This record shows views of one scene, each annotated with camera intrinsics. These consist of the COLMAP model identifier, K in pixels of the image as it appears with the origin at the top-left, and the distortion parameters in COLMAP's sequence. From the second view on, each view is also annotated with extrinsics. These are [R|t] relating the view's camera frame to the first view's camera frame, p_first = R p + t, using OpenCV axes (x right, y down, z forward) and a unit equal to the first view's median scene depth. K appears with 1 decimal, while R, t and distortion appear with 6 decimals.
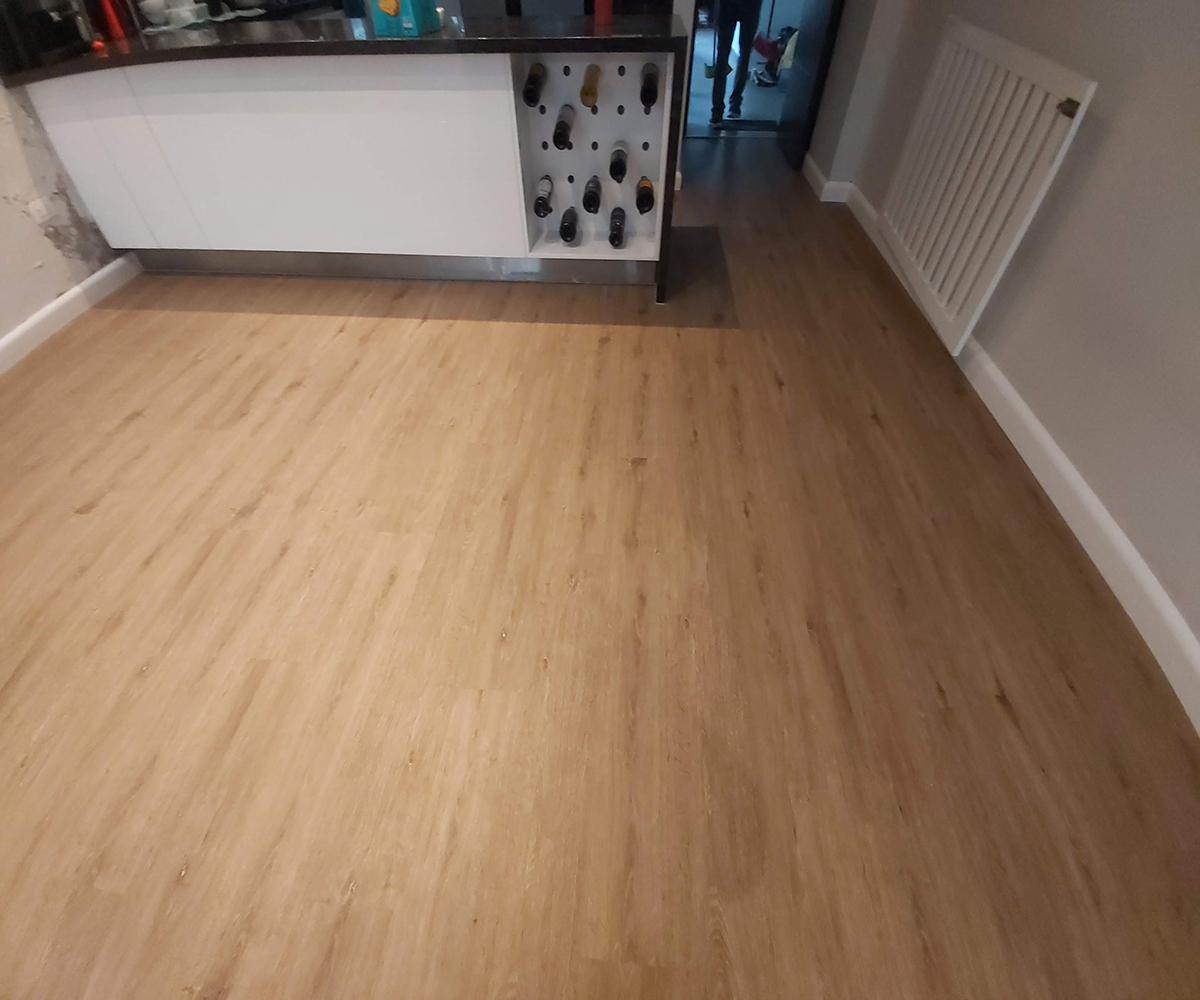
lens RADIAL K [[506.5, 0, 600.0], [0, 506.5, 500.0], [0, 0, 1]] dist [0.043786, -0.029991]
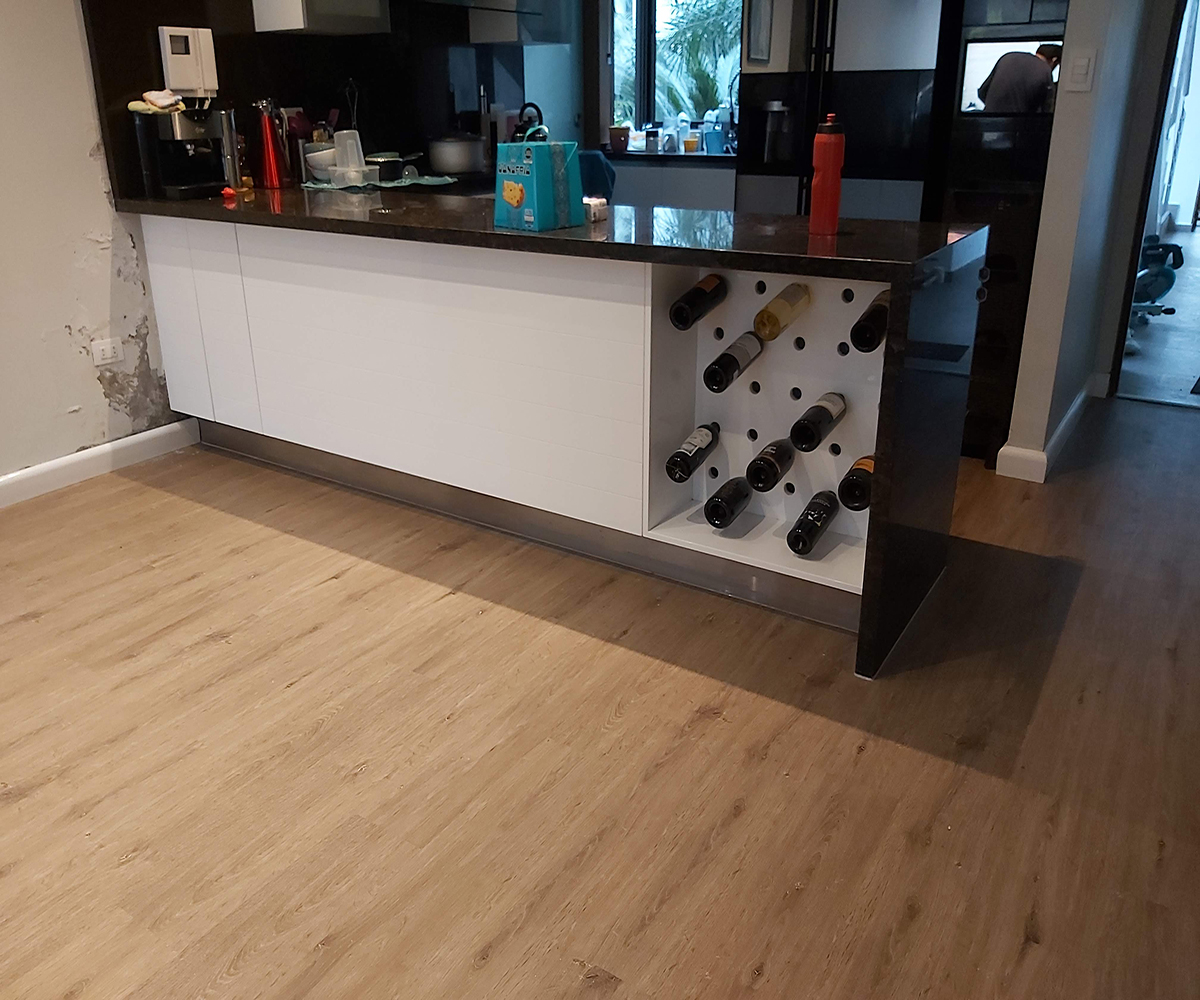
lens RADIAL K [[1030.2, 0, 600.0], [0, 1030.2, 500.0], [0, 0, 1]] dist [0.010701, -0.077294]
pose [[0.853451, 0.196398, -0.482752, 0.381550], [-0.383980, 0.863258, -0.327636, -0.127262], [0.352392, 0.464988, 0.812161, 0.045786]]
